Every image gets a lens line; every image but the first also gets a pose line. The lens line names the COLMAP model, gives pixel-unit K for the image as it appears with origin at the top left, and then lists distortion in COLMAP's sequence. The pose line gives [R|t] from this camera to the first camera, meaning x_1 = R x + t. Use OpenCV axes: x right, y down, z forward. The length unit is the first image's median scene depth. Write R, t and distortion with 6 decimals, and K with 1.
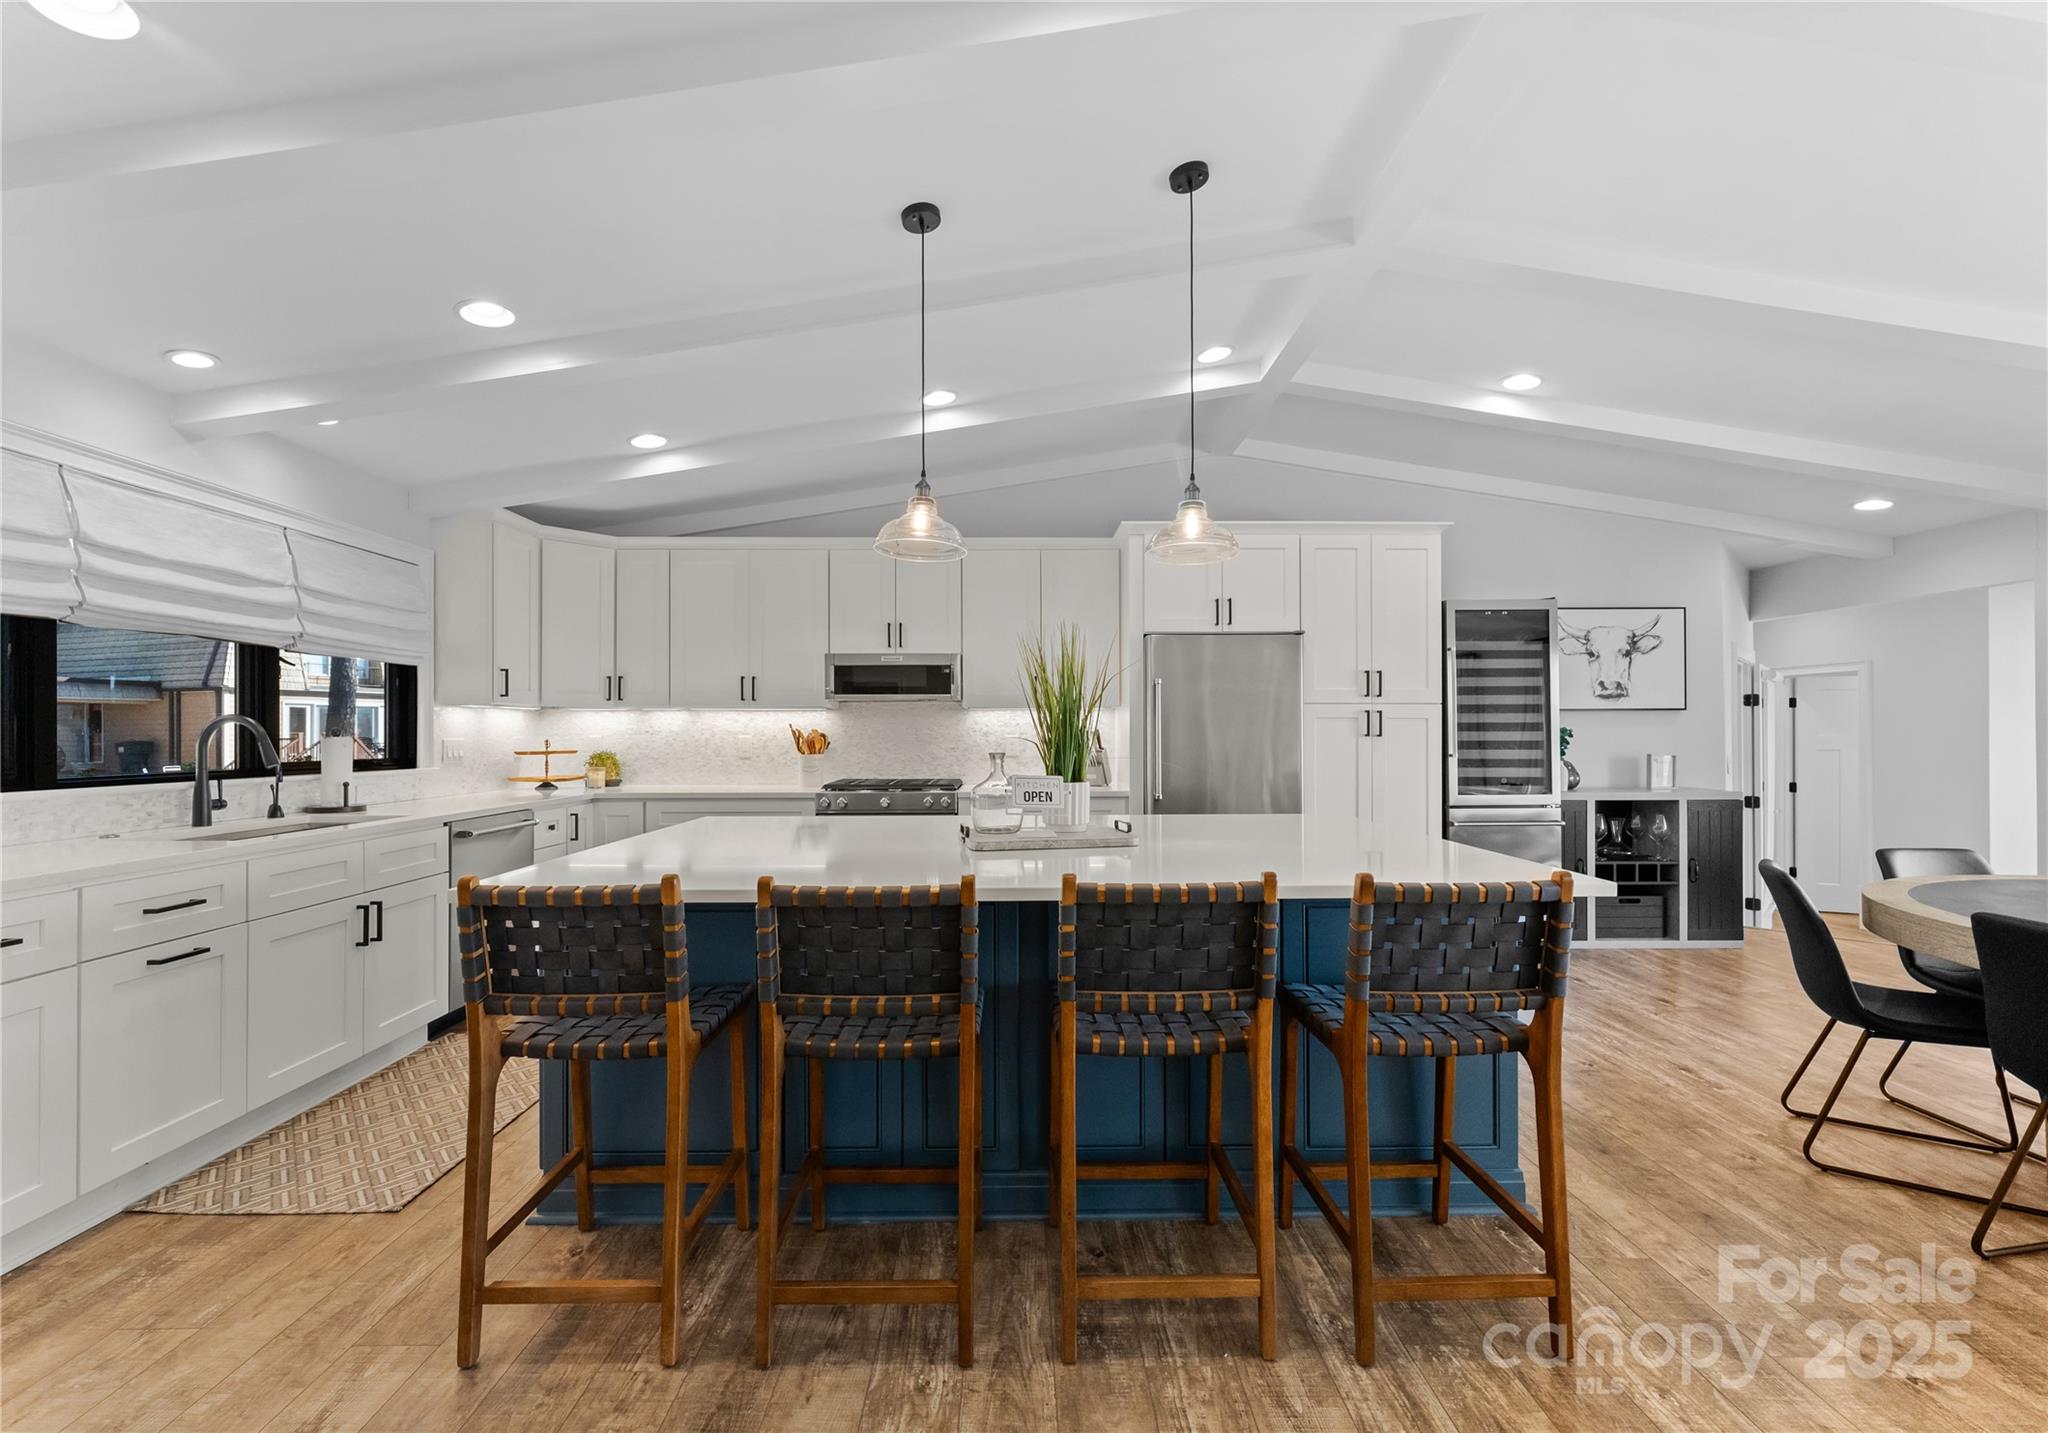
lens RADIAL K [[873.2, 0, 1024.7], [0, 873.2, 729.3], [0, 0, 1]] dist [0.000689, -0.000218]
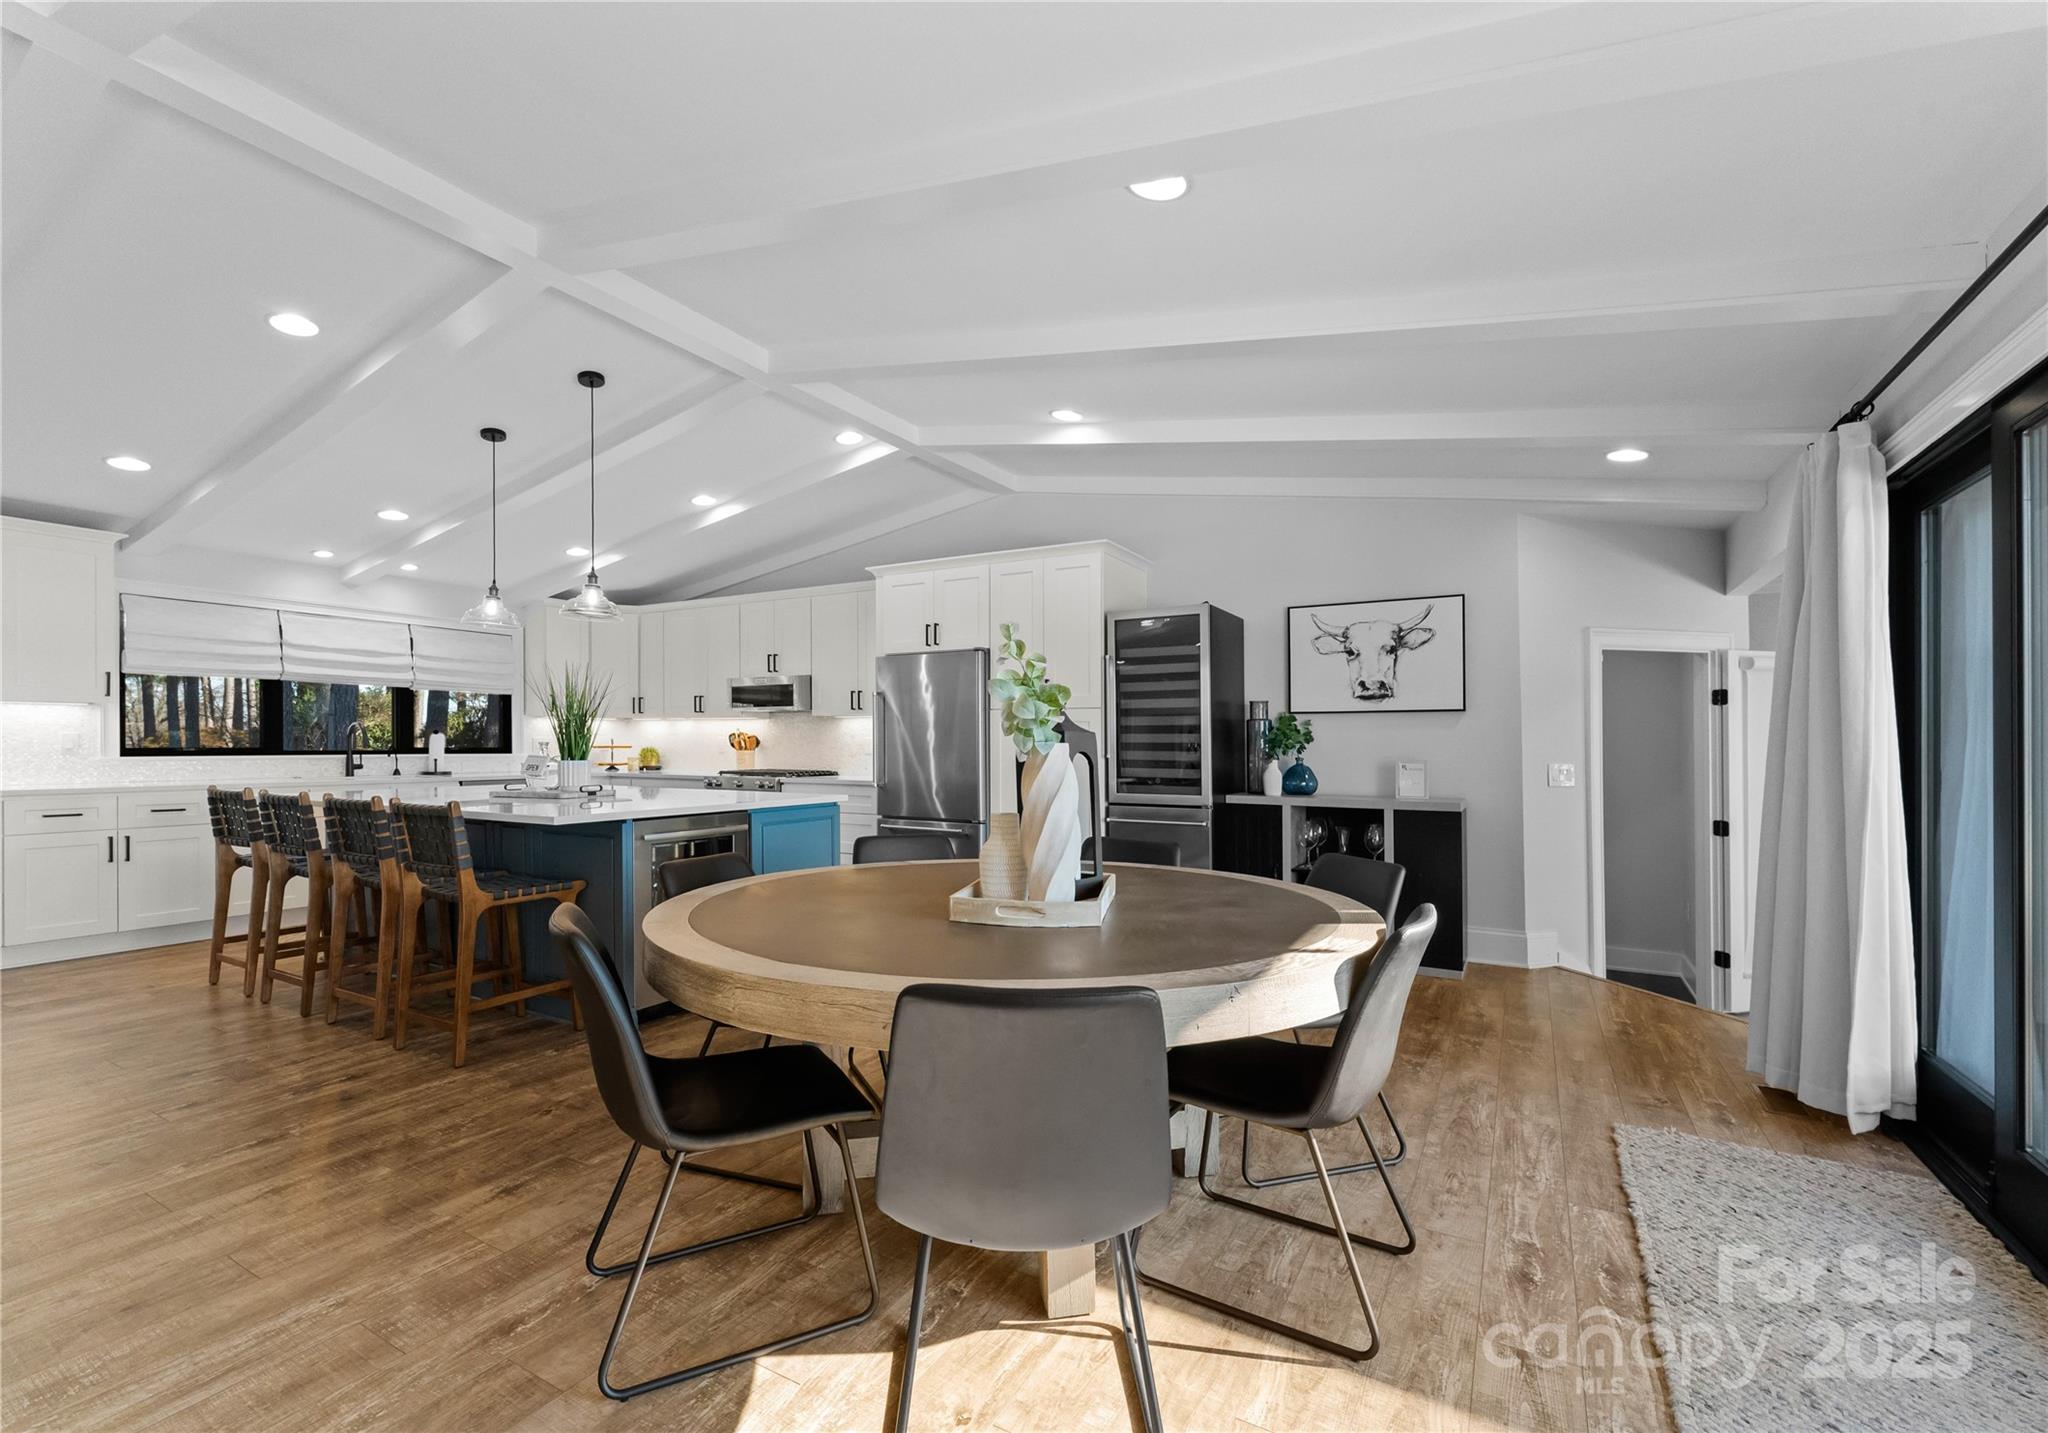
lens RADIAL K [[873.2, 0, 1011.6], [0, 873.2, 755.5], [0, 0, 1]] dist [0.000689, -0.000218]
pose [[0.862837, 0.013470, -0.505303, 0.948075], [-0.004612, 0.999813, 0.018777, 0.009917], [0.505461, -0.013871, 0.862738, 0.007735]]
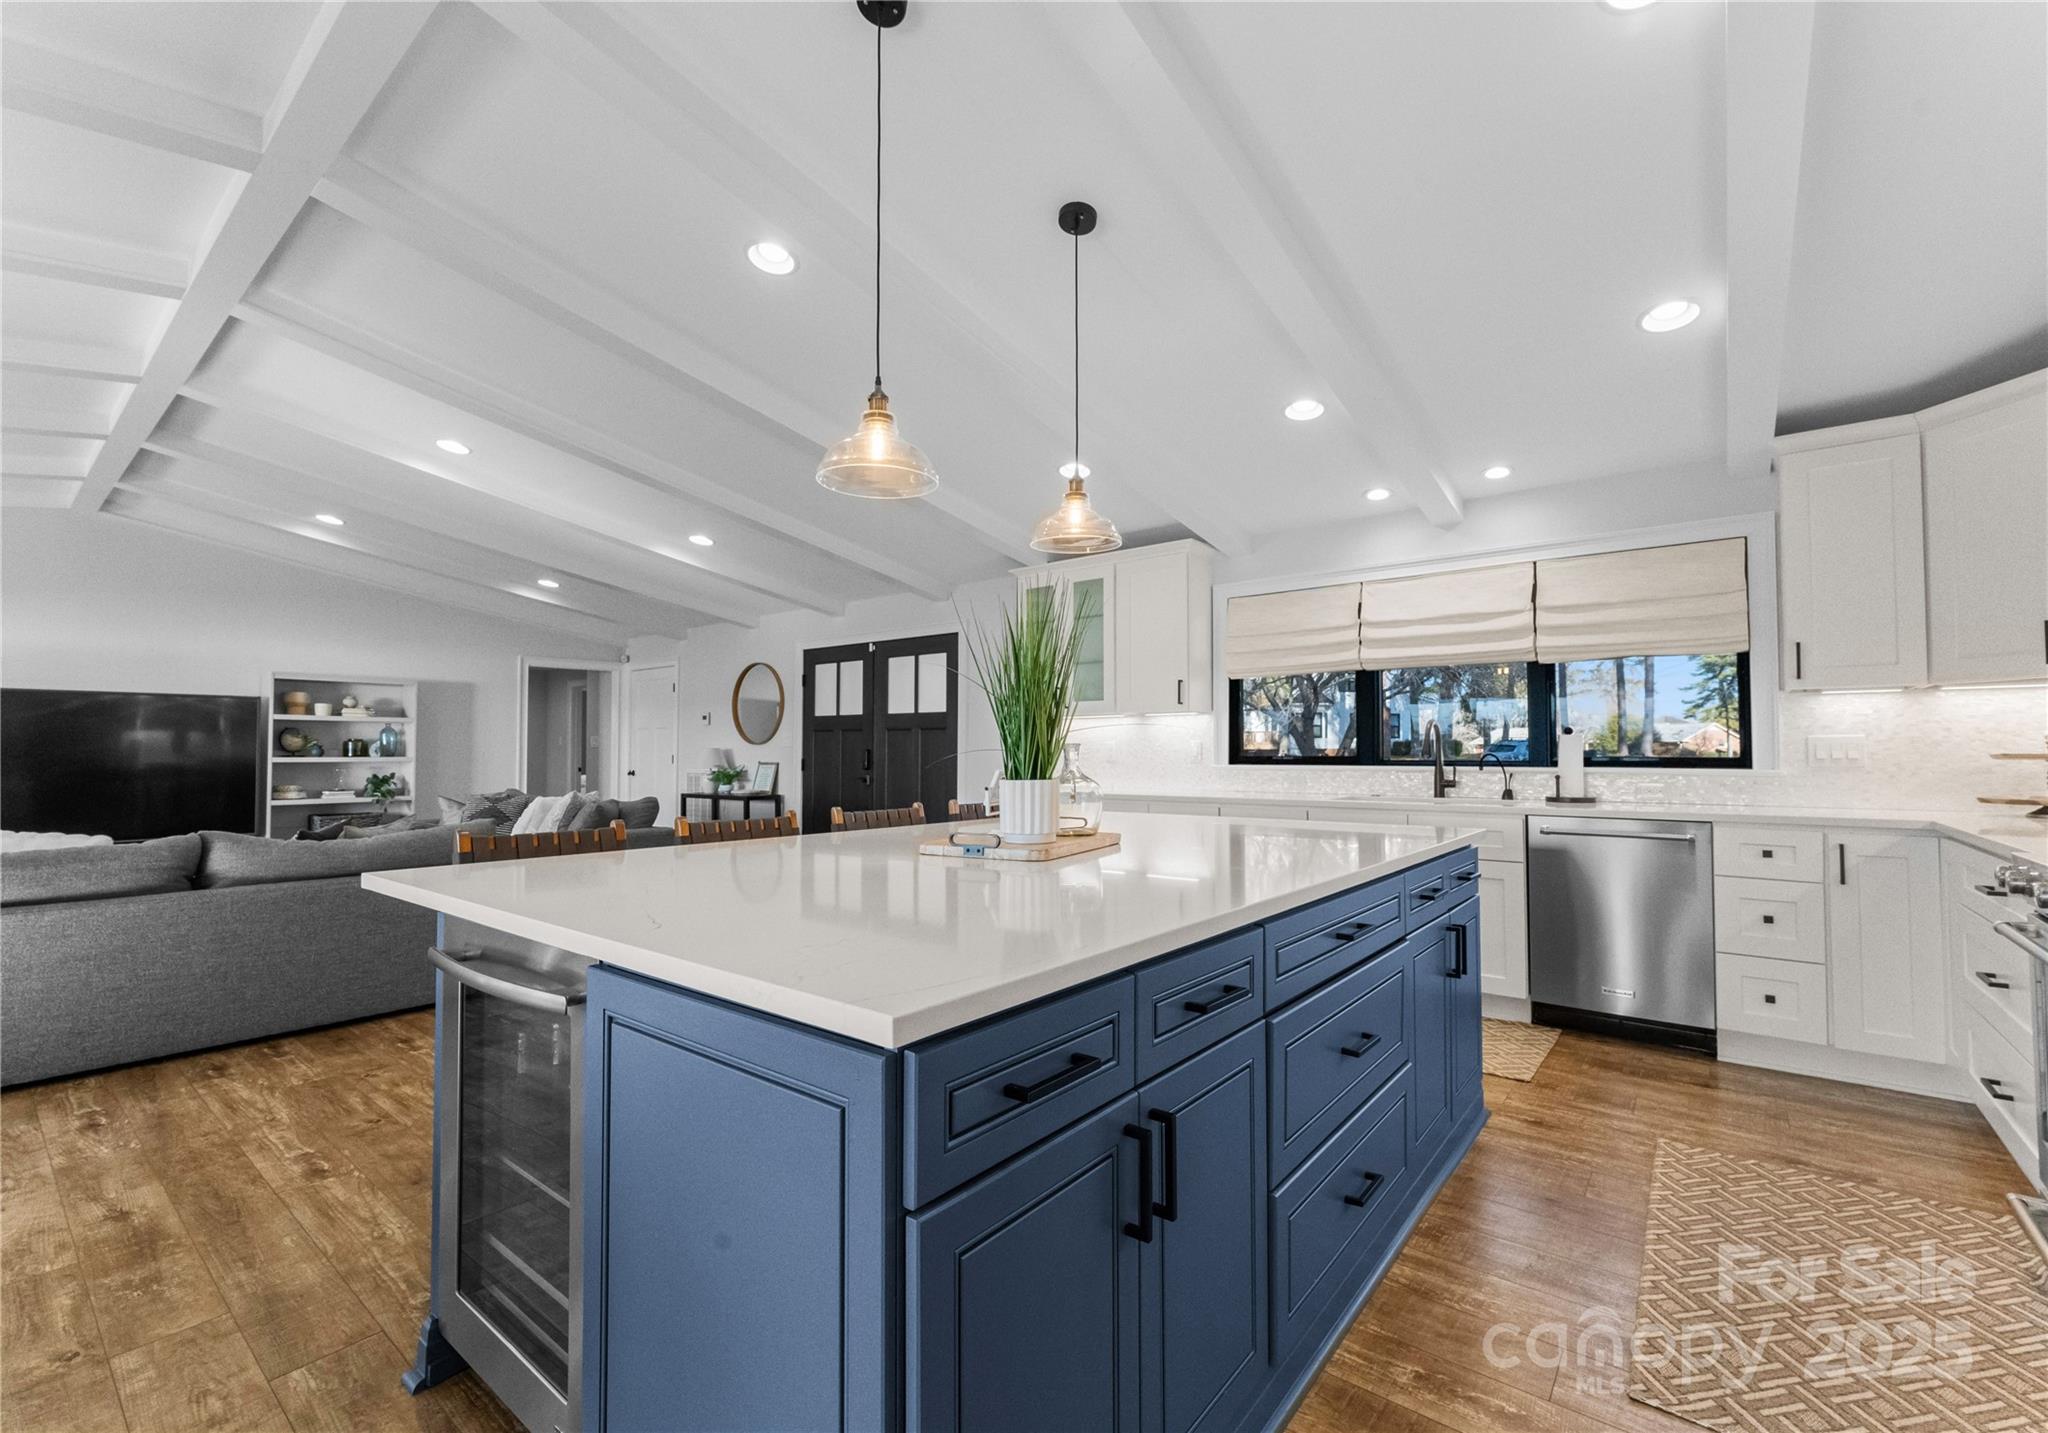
lens RADIAL K [[873.2, 0, 1023.3], [0, 873.2, 728.0], [0, 0, 1]] dist [0.000689, -0.000218]
pose [[-0.636662, -0.016794, -0.770960, 0.397577], [0.007672, 0.999575, -0.028110, 0.020535], [0.771105, -0.023812, -0.636263, 0.910769]]
